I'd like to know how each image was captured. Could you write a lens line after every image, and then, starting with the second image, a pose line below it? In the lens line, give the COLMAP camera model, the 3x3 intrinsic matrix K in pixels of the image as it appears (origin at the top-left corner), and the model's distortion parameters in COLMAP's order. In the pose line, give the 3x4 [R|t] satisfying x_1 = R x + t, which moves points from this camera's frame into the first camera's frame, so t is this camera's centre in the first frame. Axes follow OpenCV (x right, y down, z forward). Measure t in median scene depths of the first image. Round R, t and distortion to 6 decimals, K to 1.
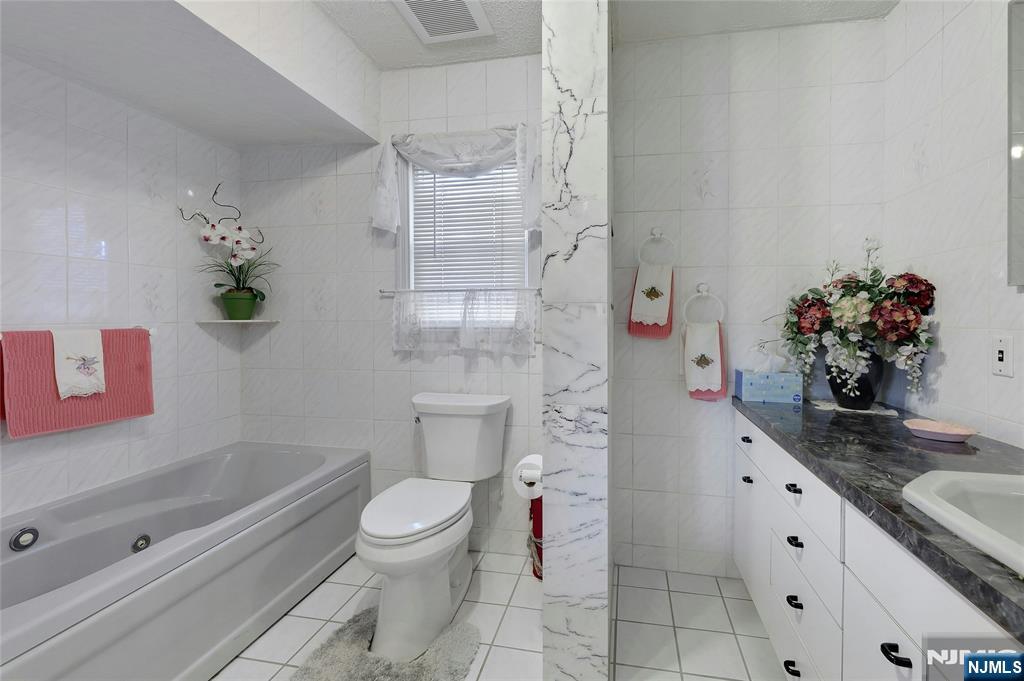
lens RADIAL K [[451.6, 0, 512.5], [0, 451.6, 316.8], [0, 0, 1]] dist [-0.001028, -0.000179]
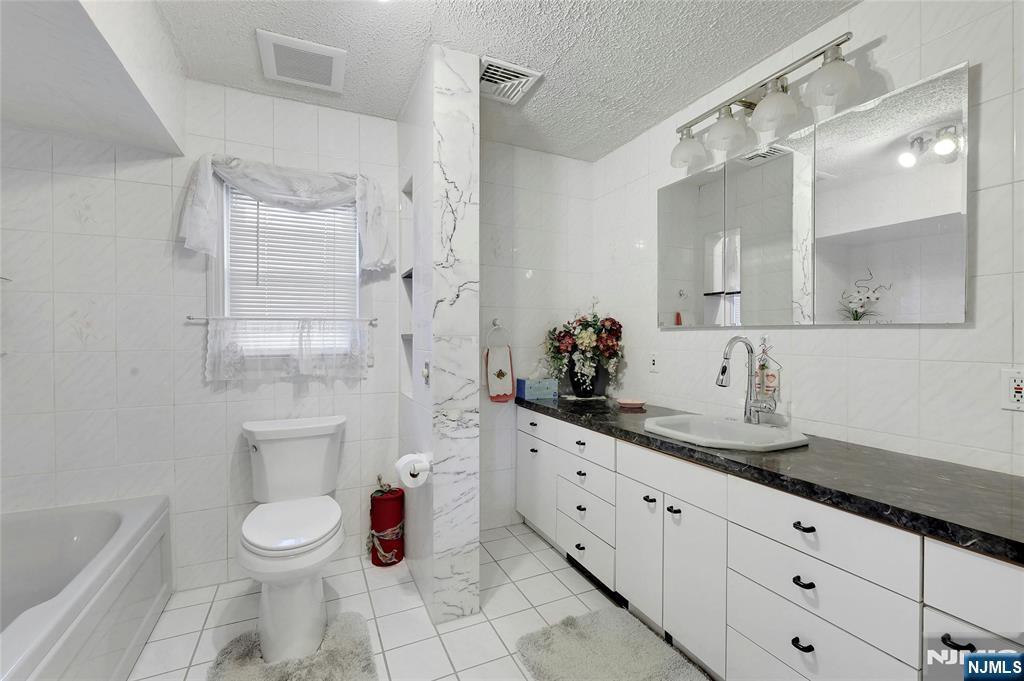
lens RADIAL K [[429.7, 0, 515.4], [0, 429.7, 337.5], [0, 0, 1]] dist [-0.001946, -0.000243]
pose [[0.813298, -0.003864, 0.581835, -0.390217], [0.004374, 0.999990, 0.000527, -0.020652], [-0.581831, 0.002116, 0.813307, -0.145886]]
